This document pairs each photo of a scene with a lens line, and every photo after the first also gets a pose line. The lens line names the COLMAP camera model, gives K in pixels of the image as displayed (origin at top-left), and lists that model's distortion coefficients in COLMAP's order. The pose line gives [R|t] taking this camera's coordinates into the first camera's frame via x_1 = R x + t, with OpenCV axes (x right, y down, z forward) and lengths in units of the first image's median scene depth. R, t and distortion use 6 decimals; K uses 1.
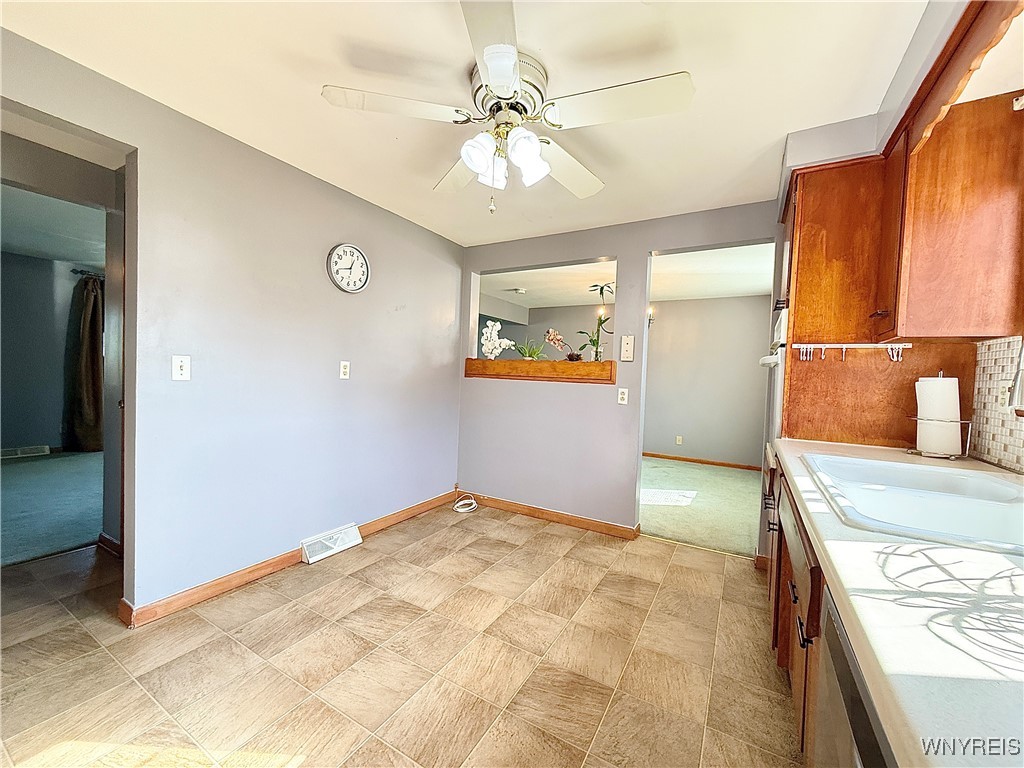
lens RADIAL K [[406.4, 0, 514.7], [0, 406.4, 384.0], [0, 0, 1]] dist [-0.002326, 0.000196]
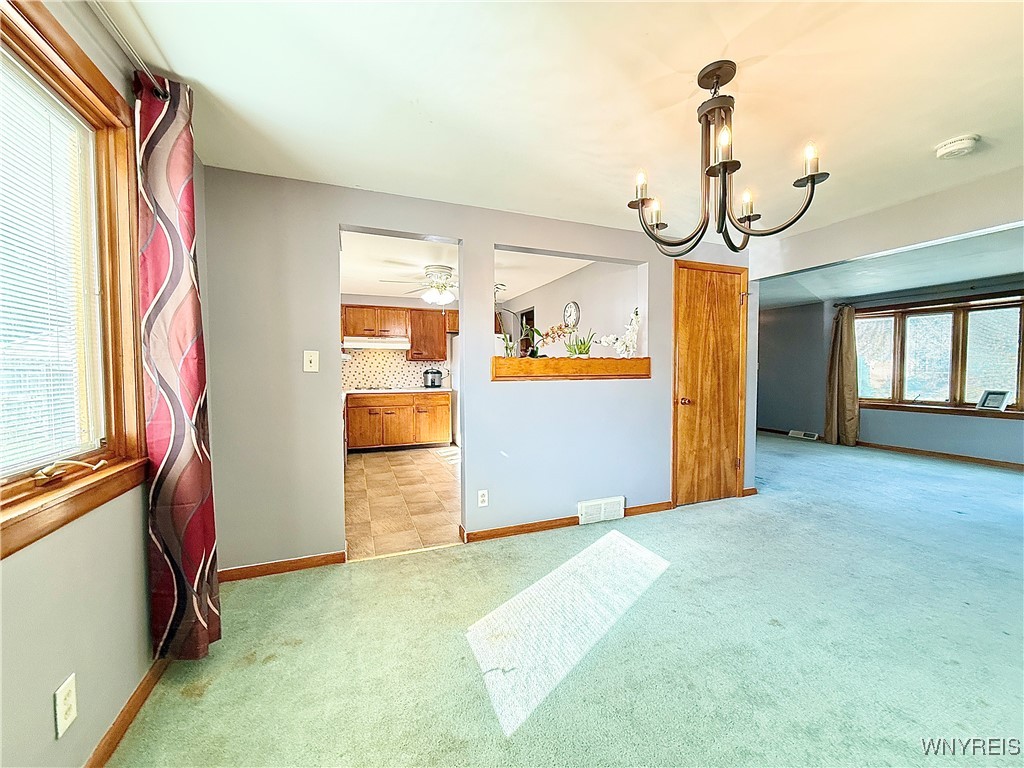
lens RADIAL K [[406.4, 0, 518.4], [0, 406.4, 383.3], [0, 0, 1]] dist [-0.002326, 0.000196]
pose [[-0.613881, -0.008204, -0.789356, 1.672081], [-0.041544, 0.998896, 0.021927, -0.029489], [0.788304, 0.046254, -0.613544, 2.864351]]
